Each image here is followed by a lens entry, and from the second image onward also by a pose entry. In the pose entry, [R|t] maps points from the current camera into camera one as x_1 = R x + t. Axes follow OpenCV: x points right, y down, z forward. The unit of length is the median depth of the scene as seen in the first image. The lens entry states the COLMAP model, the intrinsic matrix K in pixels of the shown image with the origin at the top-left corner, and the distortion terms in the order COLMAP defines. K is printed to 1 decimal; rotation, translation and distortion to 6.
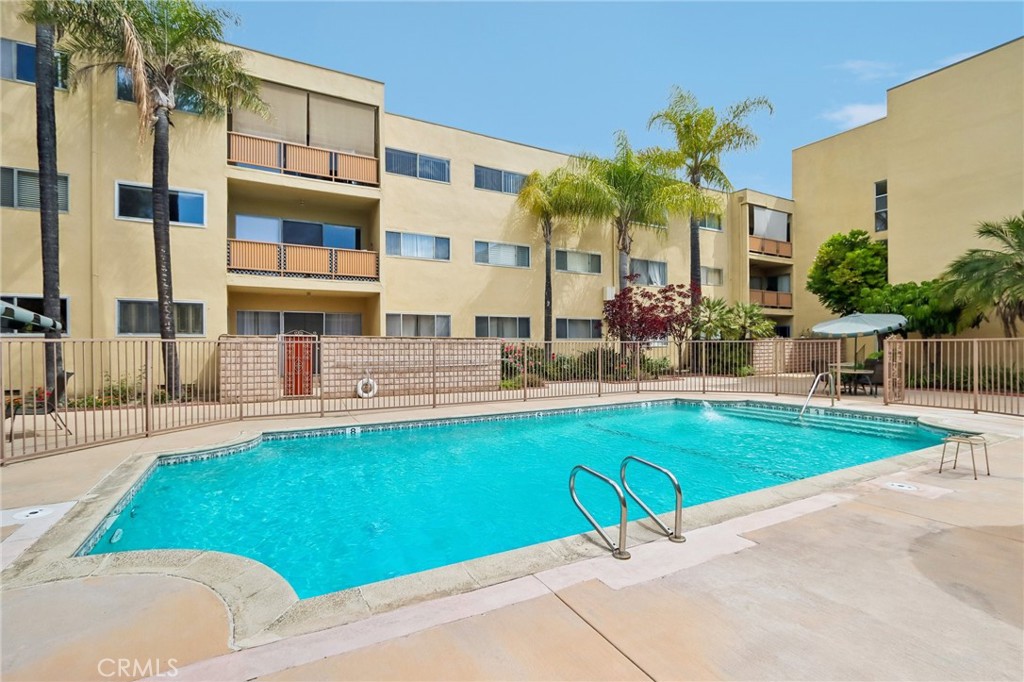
lens RADIAL K [[473.1, 0, 508.2], [0, 473.1, 339.8], [0, 0, 1]] dist [-0.003602, 0.001516]
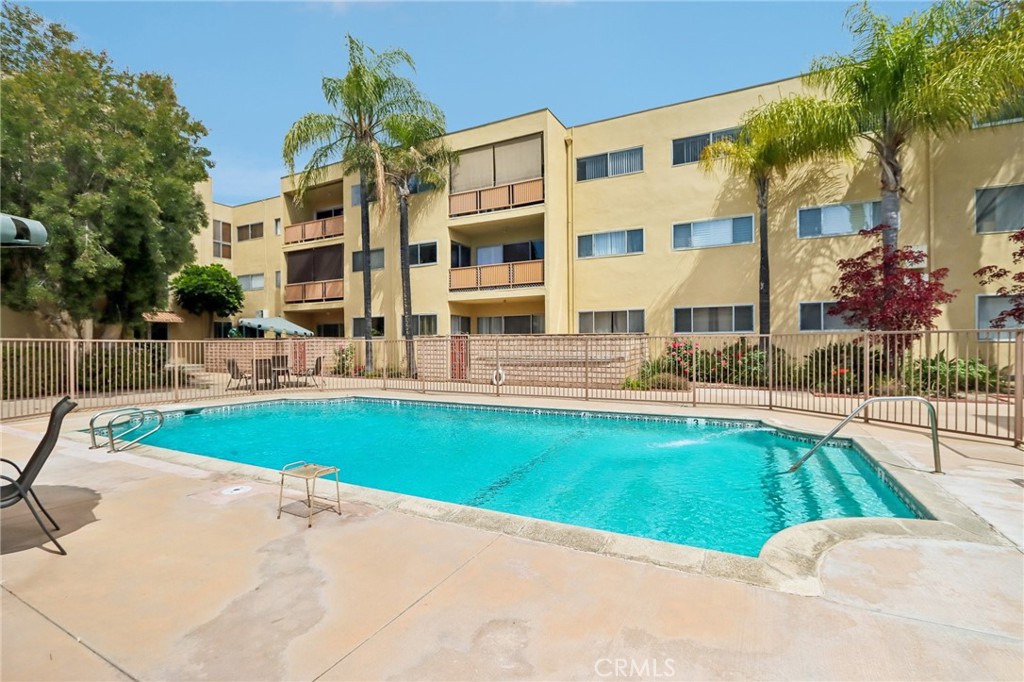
lens RADIAL K [[473.1, 0, 512.1], [0, 473.1, 342.6], [0, 0, 1]] dist [-0.003602, 0.001516]
pose [[0.559989, -0.001997, -0.828497, 0.638609], [0.016030, 0.999836, 0.008425, 0.003174], [0.828345, -0.017999, 0.559930, 0.302783]]
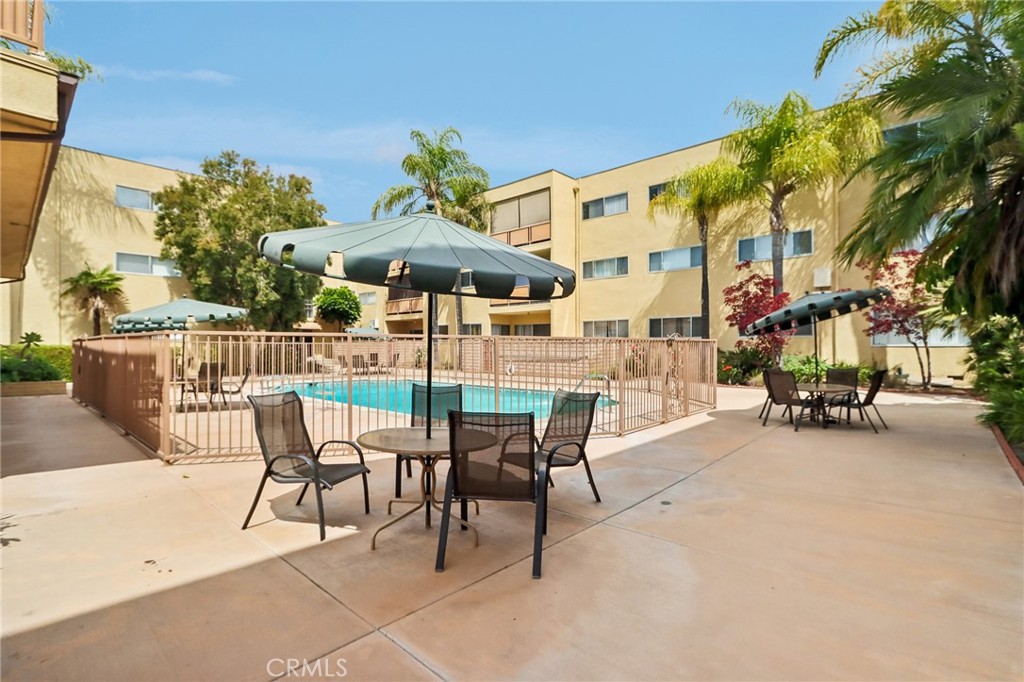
lens RADIAL K [[473.1, 0, 518.0], [0, 473.1, 343.3], [0, 0, 1]] dist [-0.003602, 0.001516]
pose [[0.338312, 0.001629, -0.941032, 1.145090], [0.013420, 0.999888, 0.006555, -0.002890], [0.940938, -0.014846, 0.338253, 0.393944]]
